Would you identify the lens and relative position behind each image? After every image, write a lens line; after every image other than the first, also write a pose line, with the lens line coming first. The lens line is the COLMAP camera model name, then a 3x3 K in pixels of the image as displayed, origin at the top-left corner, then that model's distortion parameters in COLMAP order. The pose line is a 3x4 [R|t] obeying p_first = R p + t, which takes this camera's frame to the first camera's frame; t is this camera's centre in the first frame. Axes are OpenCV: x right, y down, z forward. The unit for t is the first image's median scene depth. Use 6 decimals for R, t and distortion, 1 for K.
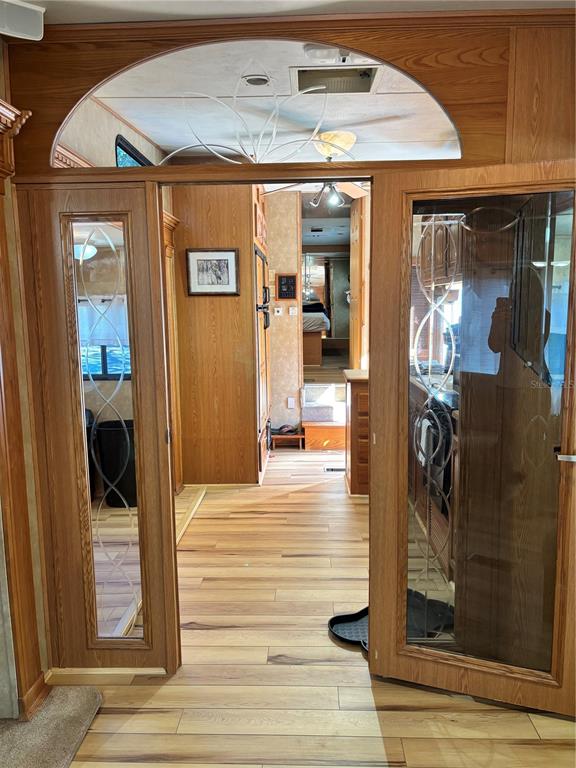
lens RADIAL K [[586.9, 0, 288.0], [0, 586.9, 384.0], [0, 0, 1]] dist [0.052561, -0.047881]
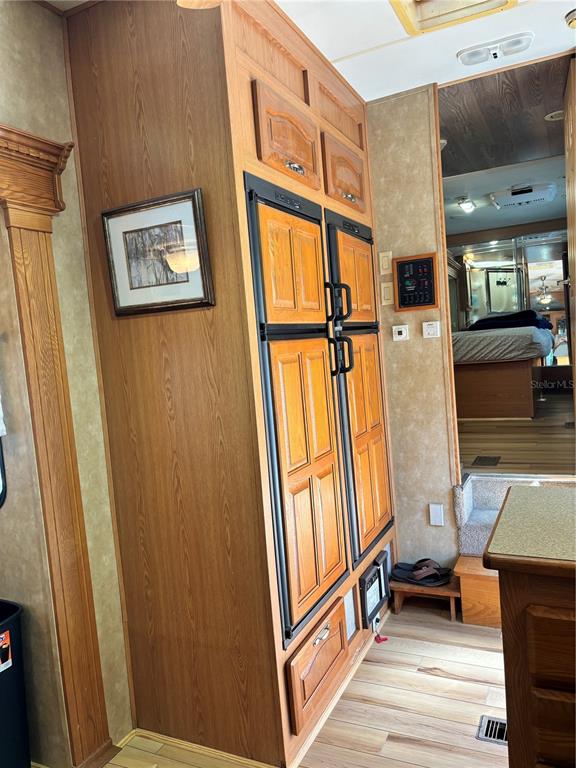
lens RADIAL K [[586.9, 0, 288.0], [0, 586.9, 384.0], [0, 0, 1]] dist [0.052561, -0.047881]
pose [[0.910249, -0.033340, -0.412717, 0.126497], [0.017687, 0.998974, -0.041691, -0.074590], [0.413683, 0.030649, 0.909905, 0.621822]]
